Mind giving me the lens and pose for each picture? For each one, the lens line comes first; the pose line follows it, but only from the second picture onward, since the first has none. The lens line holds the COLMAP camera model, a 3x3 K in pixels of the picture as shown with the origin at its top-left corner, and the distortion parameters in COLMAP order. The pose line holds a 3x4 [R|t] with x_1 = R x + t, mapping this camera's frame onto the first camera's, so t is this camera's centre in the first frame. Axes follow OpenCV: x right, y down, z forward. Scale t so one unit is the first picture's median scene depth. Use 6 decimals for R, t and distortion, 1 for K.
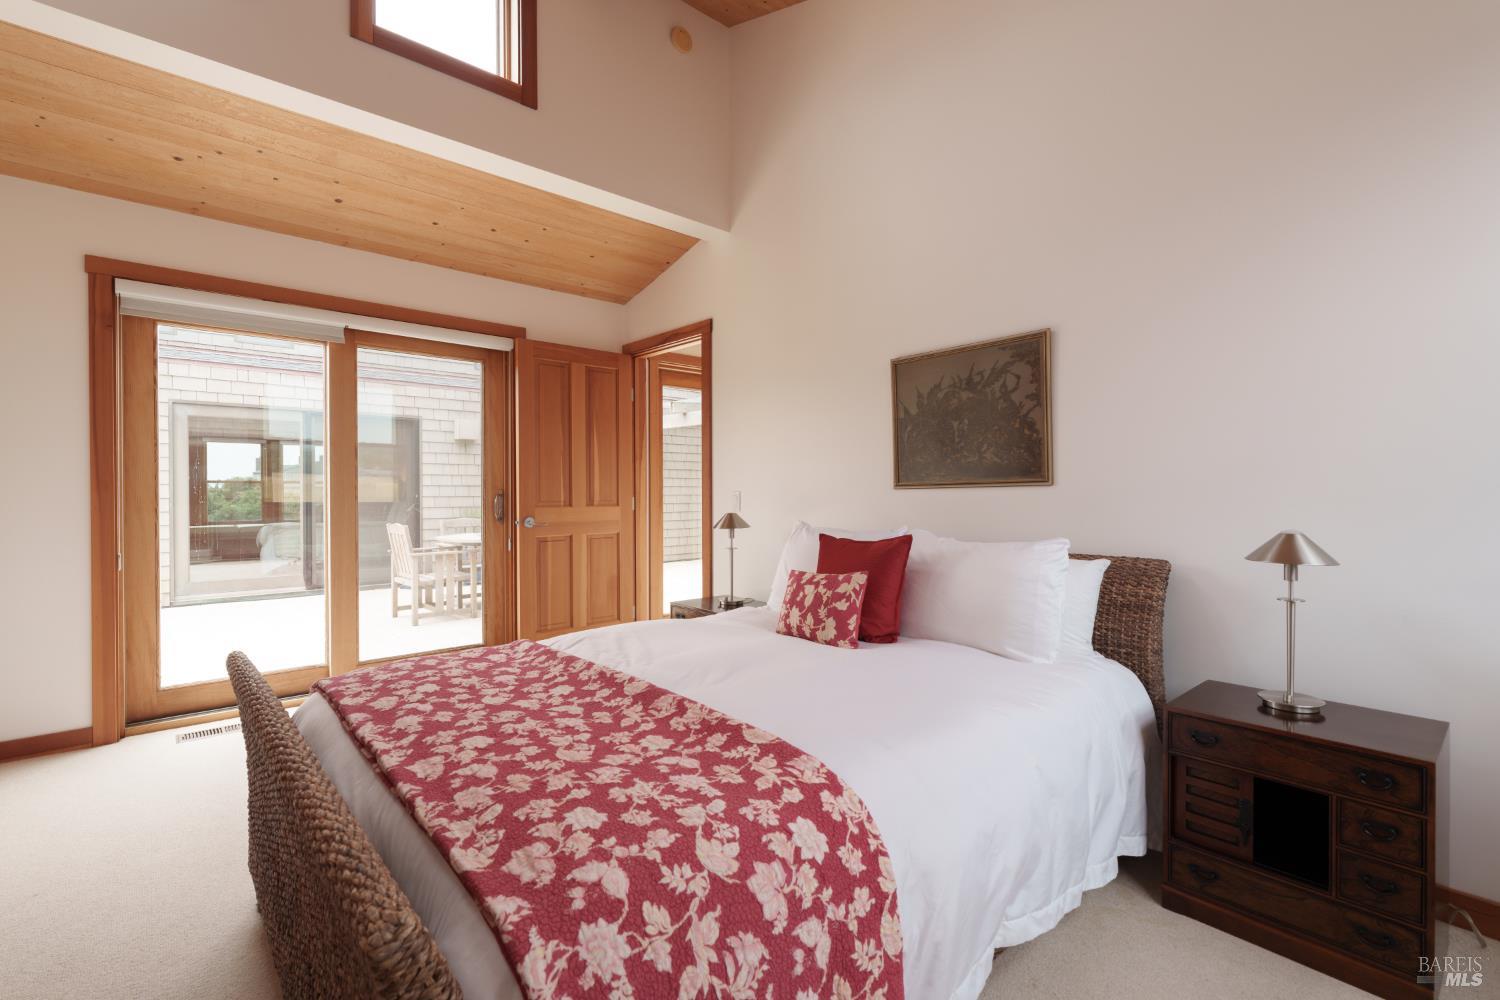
lens RADIAL K [[648.6, 0, 750.0], [0, 648.6, 500.0], [0, 0, 1]] dist [-0.000553, 0.000237]
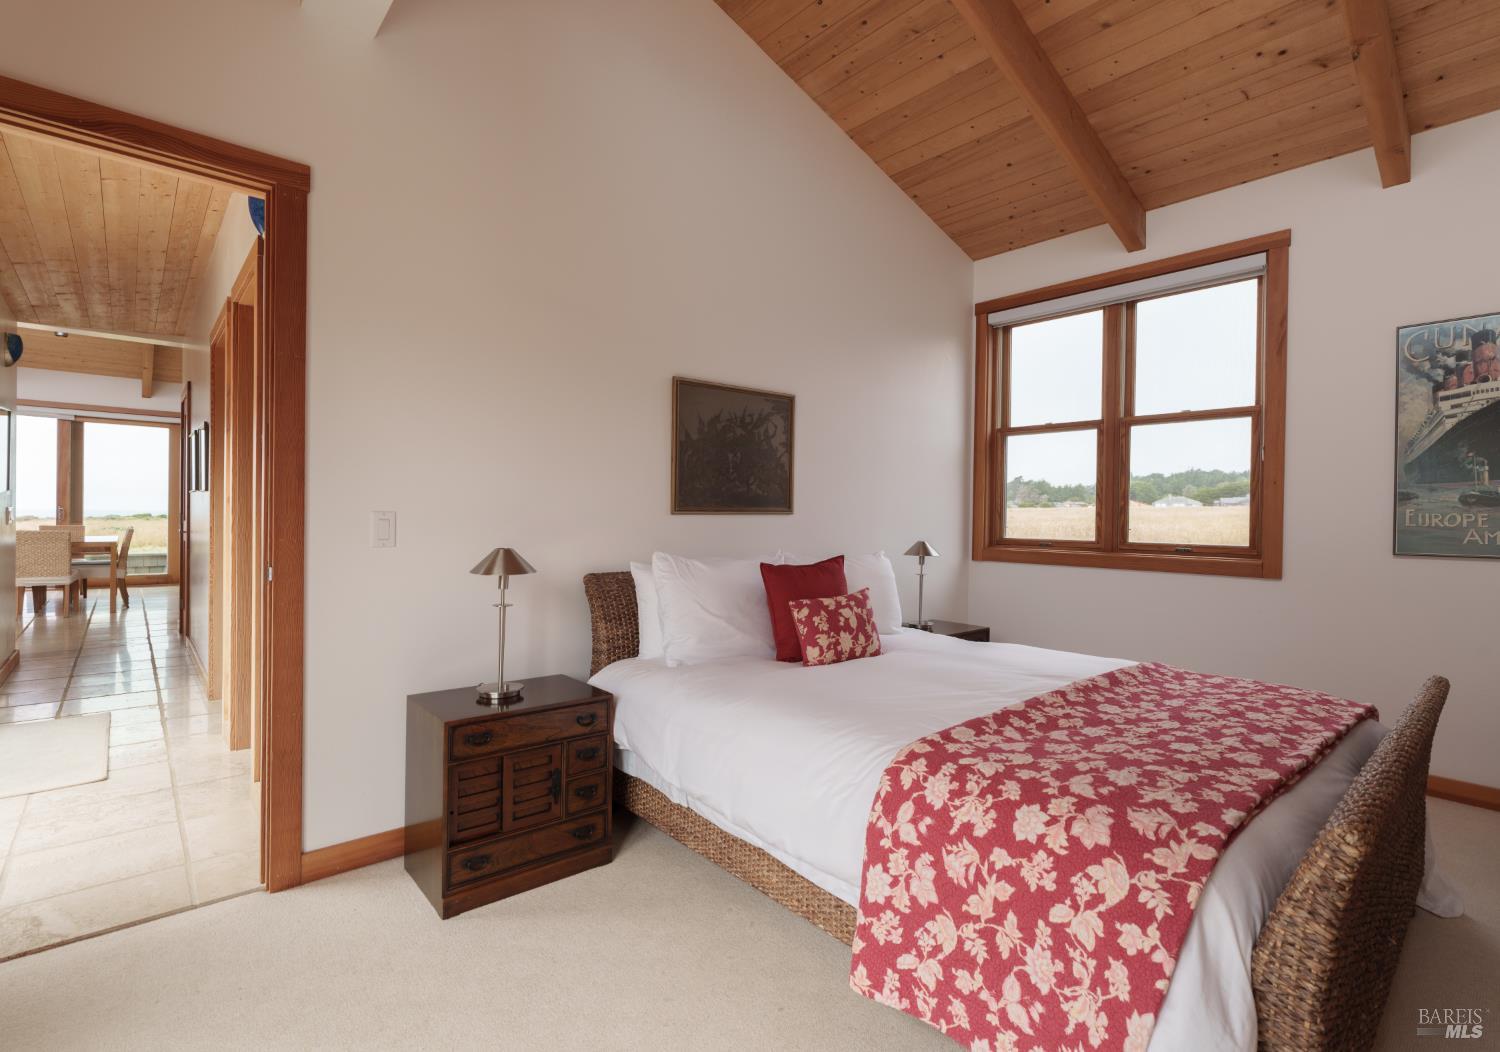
lens RADIAL K [[725.5, 0, 750.0], [0, 725.5, 526.0], [0, 0, 1]] dist [-0.050932, 0.000232]
pose [[-0.001808, -0.009899, 0.999949, -0.982683], [-0.003580, 0.999945, 0.009893, -0.012340], [-0.999992, -0.003562, -0.001843, 1.053406]]
